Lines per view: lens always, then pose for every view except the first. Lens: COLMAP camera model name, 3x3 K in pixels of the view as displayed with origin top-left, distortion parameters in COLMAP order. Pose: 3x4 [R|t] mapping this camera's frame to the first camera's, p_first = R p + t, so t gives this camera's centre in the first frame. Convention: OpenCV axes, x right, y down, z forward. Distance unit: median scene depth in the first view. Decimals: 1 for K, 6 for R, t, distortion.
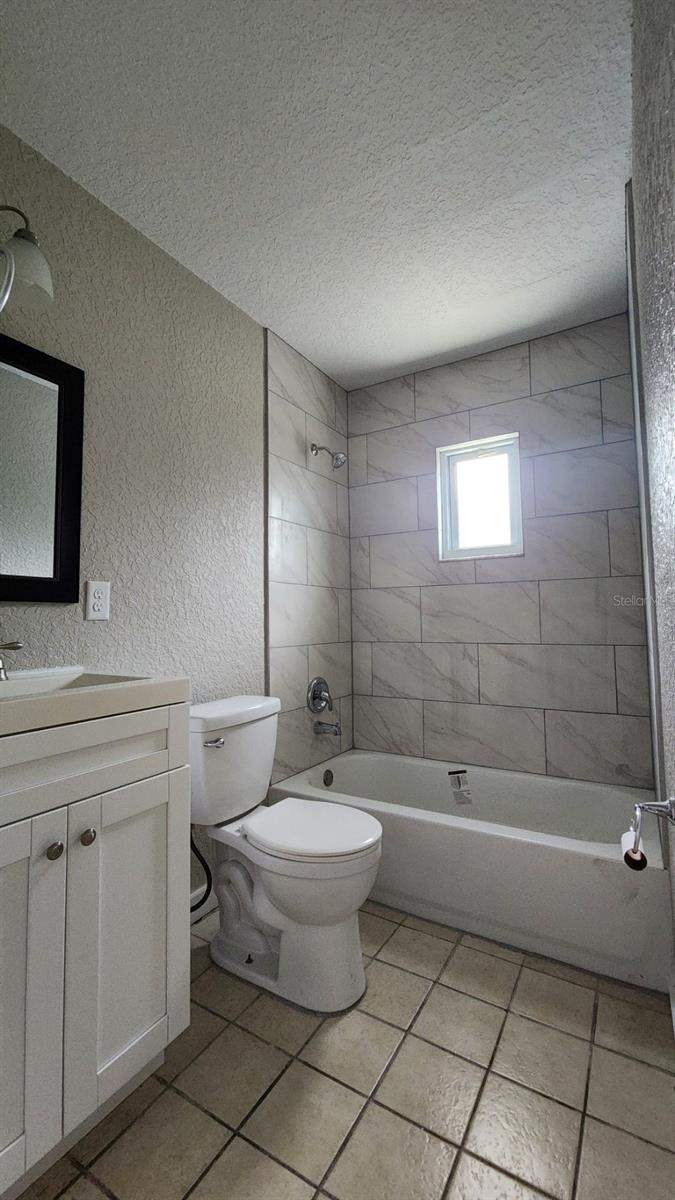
lens RADIAL K [[492.4, 0, 342.9], [0, 492.4, 593.0], [0, 0, 1]] dist [-0.001083, -0.001169]
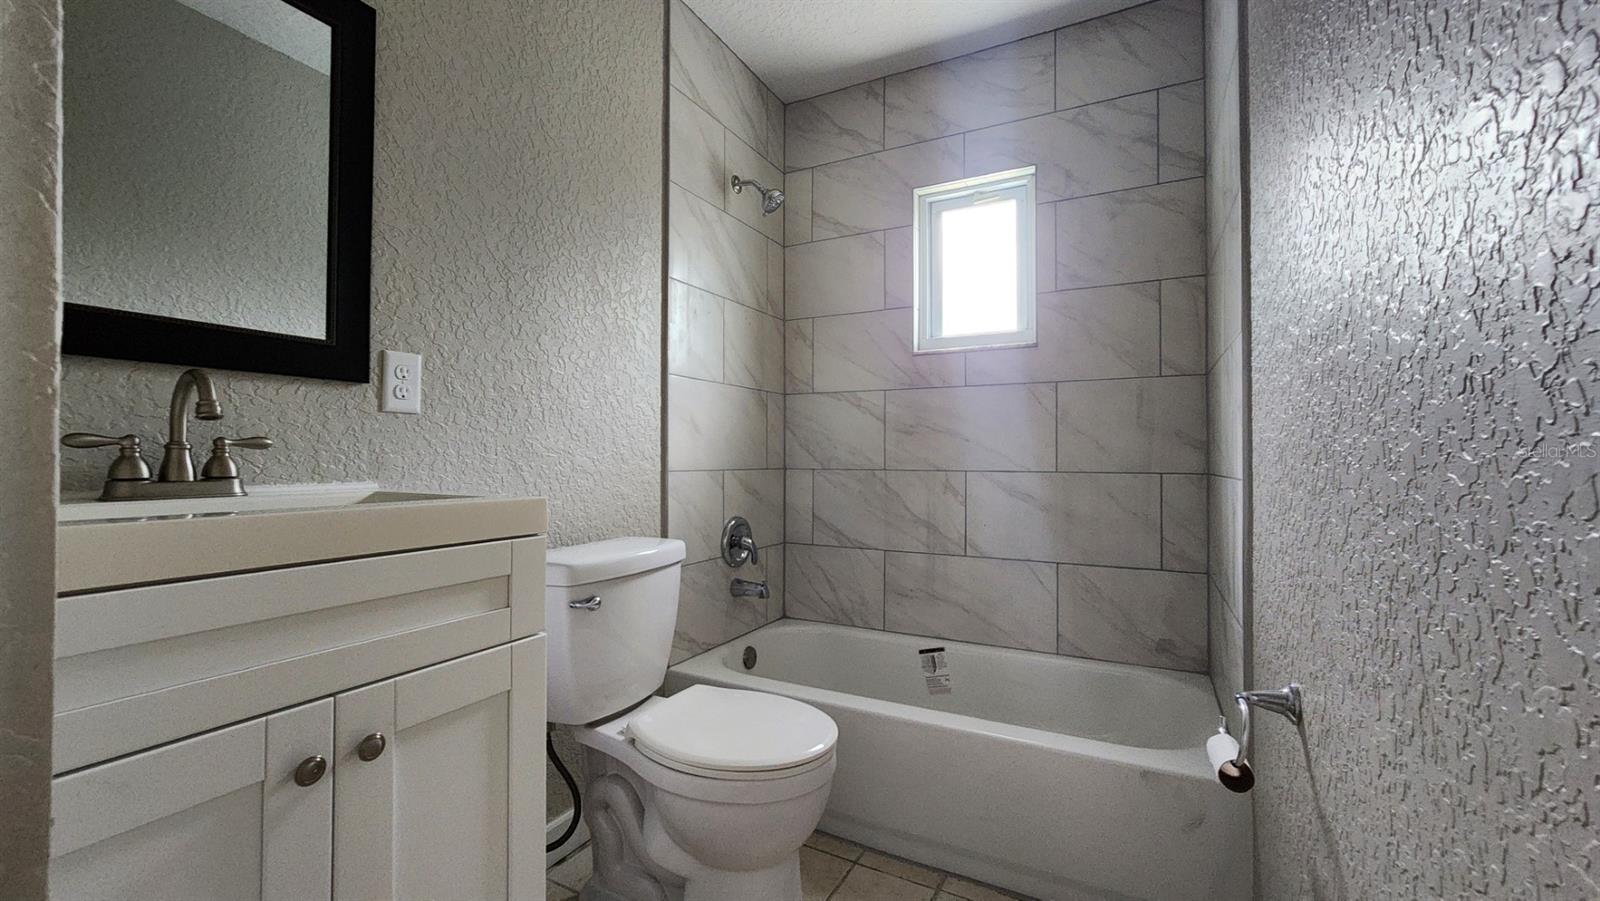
lens RADIAL K [[656.5, 0, 792.7], [0, 656.5, 453.9], [0, 0, 1]] dist [-0.001083, -0.001169]
pose [[0.998745, 0.017603, 0.046893, -0.025360], [-0.020129, 0.998340, 0.053961, 0.045805], [-0.045865, -0.054837, 0.997441, 0.106470]]
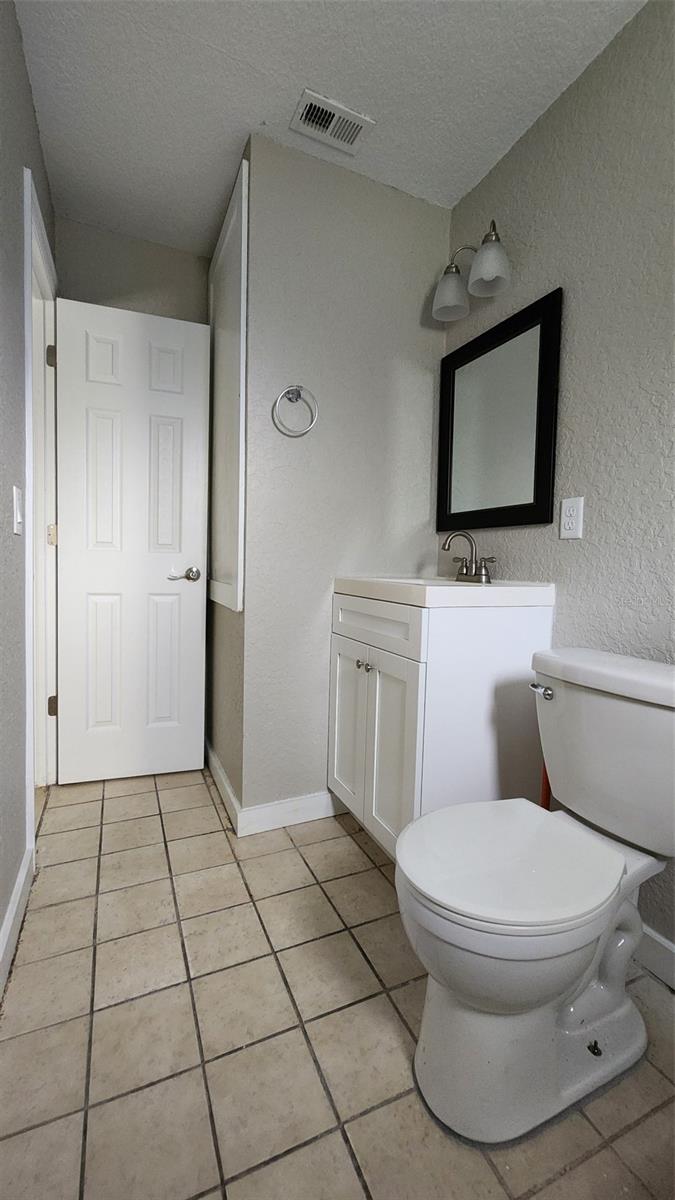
lens RADIAL K [[492.4, 0, 338.8], [0, 492.4, 592.9], [0, 0, 1]] dist [-0.001083, -0.001169]
pose [[-0.577510, 0.046820, -0.815040, 0.490296], [0.030367, 0.998895, 0.035865, 0.098821], [0.815819, -0.004038, -0.578293, 1.045279]]
